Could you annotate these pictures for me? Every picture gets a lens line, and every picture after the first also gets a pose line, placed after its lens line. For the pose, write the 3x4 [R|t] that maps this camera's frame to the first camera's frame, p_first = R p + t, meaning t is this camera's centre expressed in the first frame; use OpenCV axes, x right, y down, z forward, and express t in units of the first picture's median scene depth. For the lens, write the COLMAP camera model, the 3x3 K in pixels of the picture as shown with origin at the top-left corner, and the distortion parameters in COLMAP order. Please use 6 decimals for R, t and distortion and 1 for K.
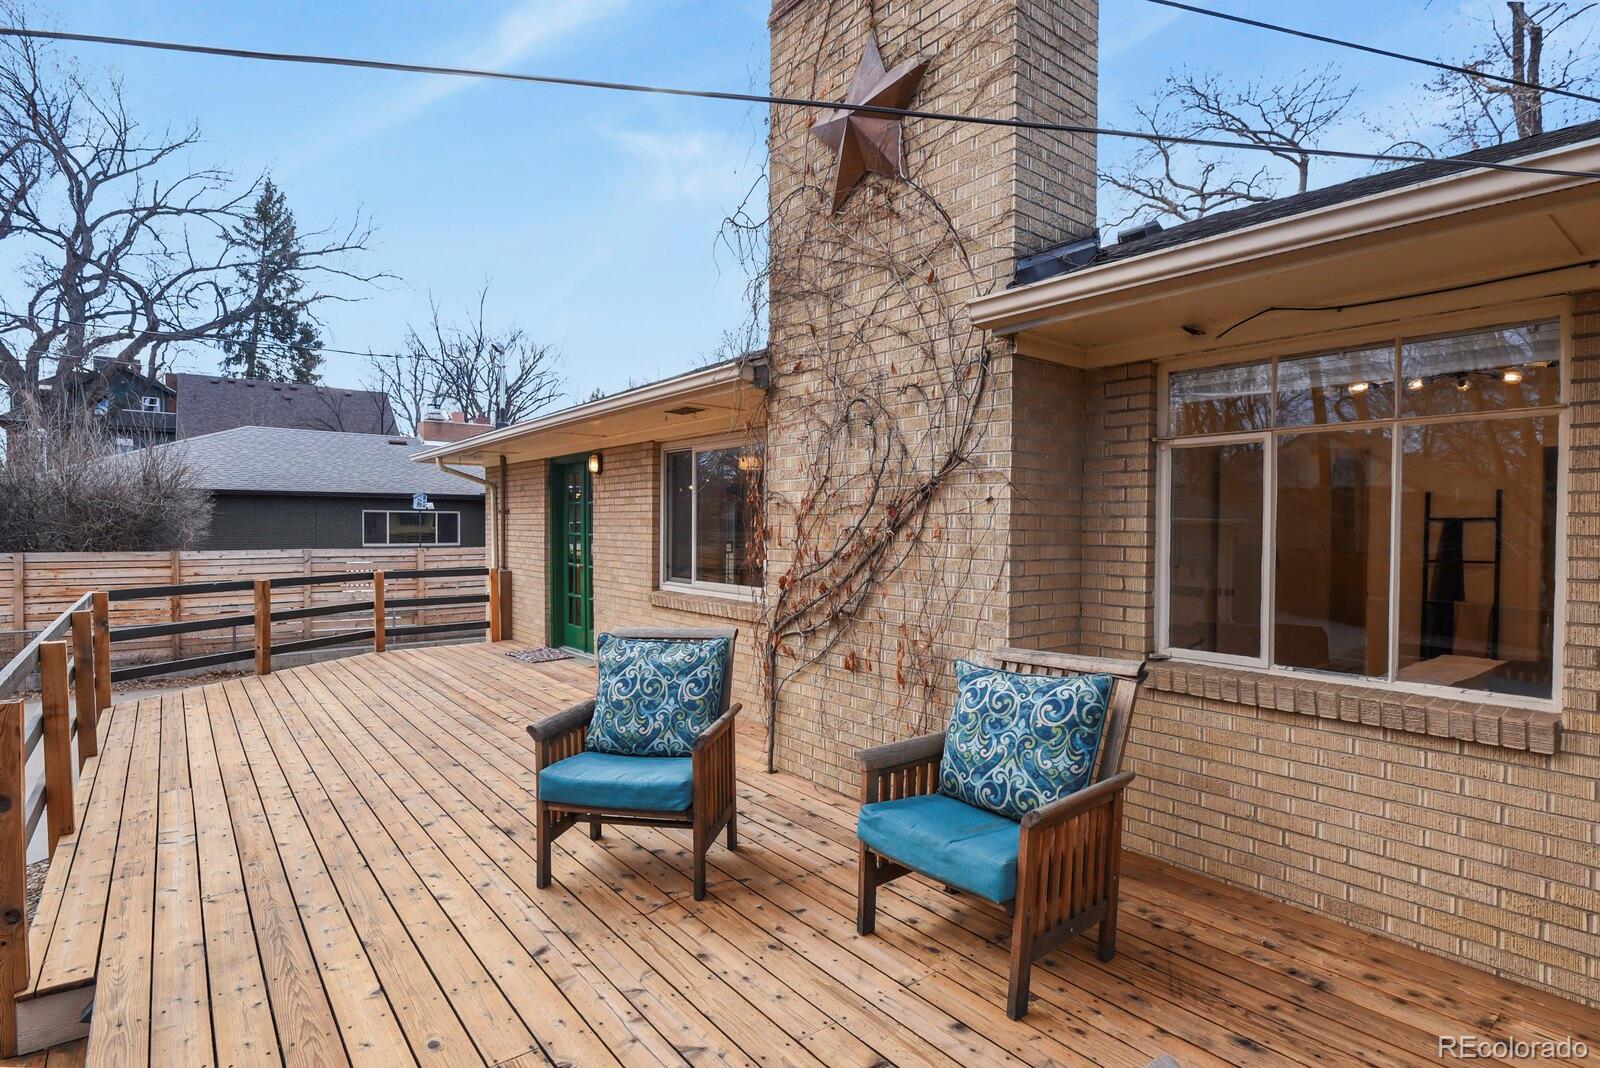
lens RADIAL K [[779.3, 0, 803.3], [0, 779.3, 542.2], [0, 0, 1]] dist [-0.011585, -0.003443]
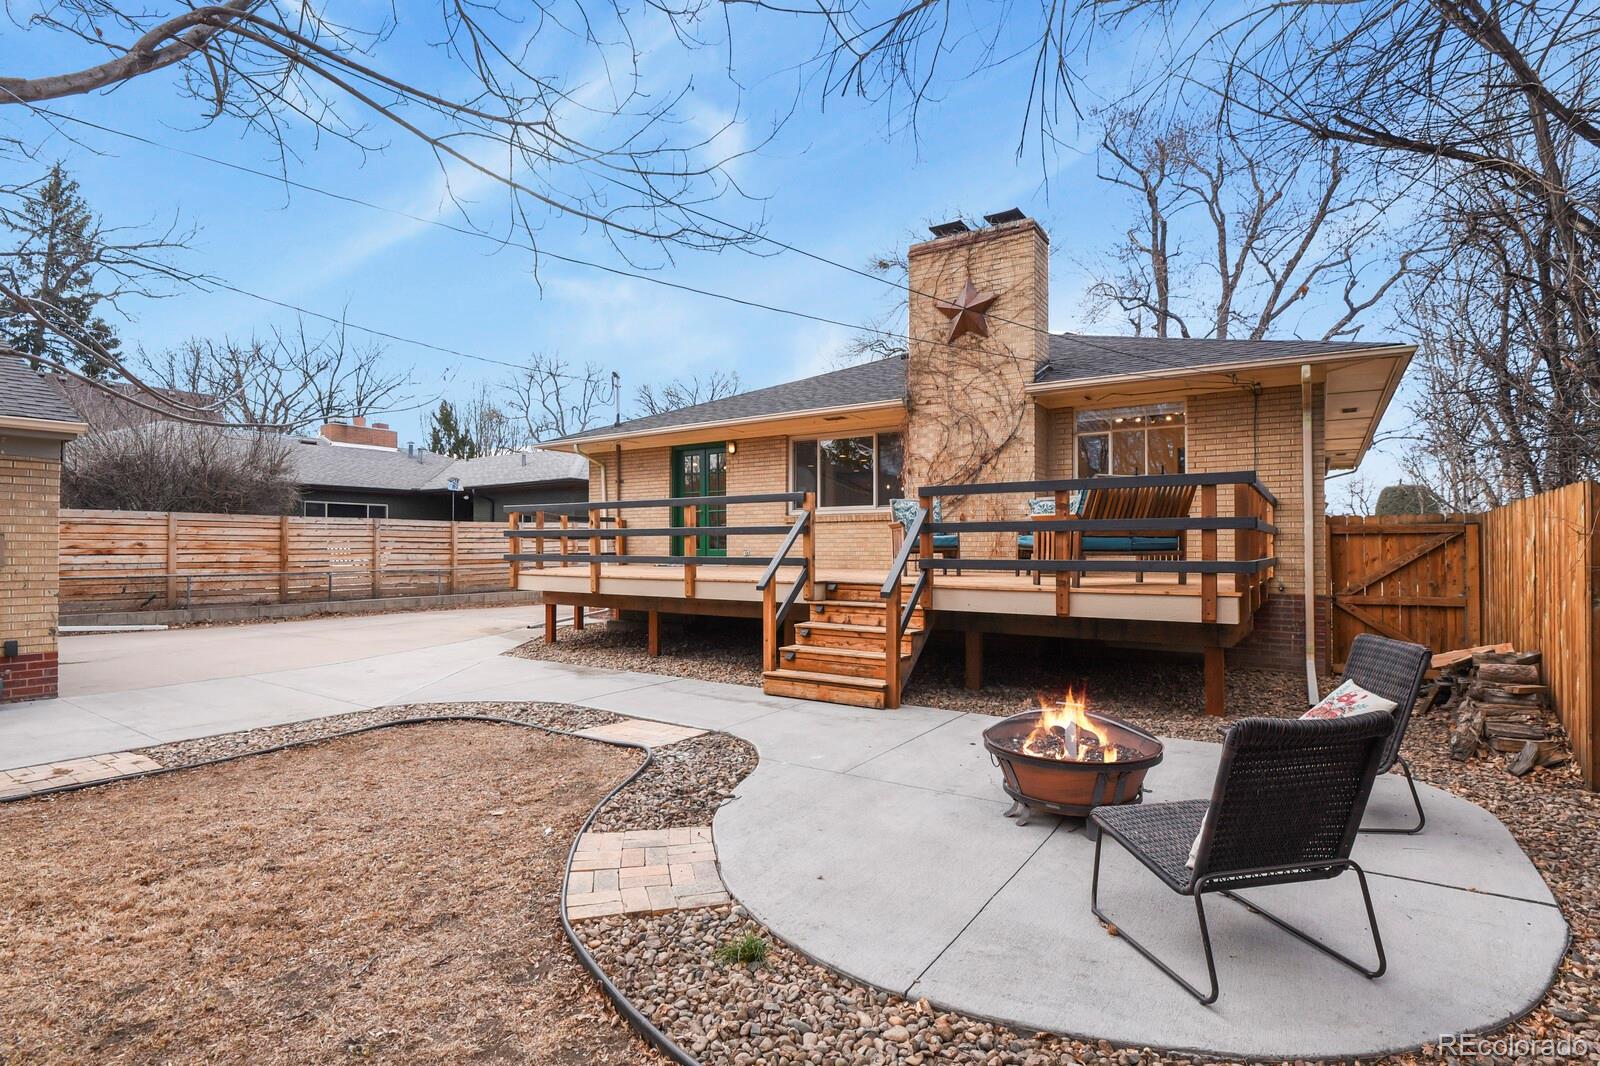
lens RADIAL K [[779.3, 0, 757.1], [0, 779.3, 546.0], [0, 0, 1]] dist [-0.011585, -0.003443]
pose [[0.959666, -0.003838, 0.281116, -0.799954], [0.011372, 0.999618, -0.025174, 0.186464], [-0.280912, 0.027356, 0.959344, -0.778063]]
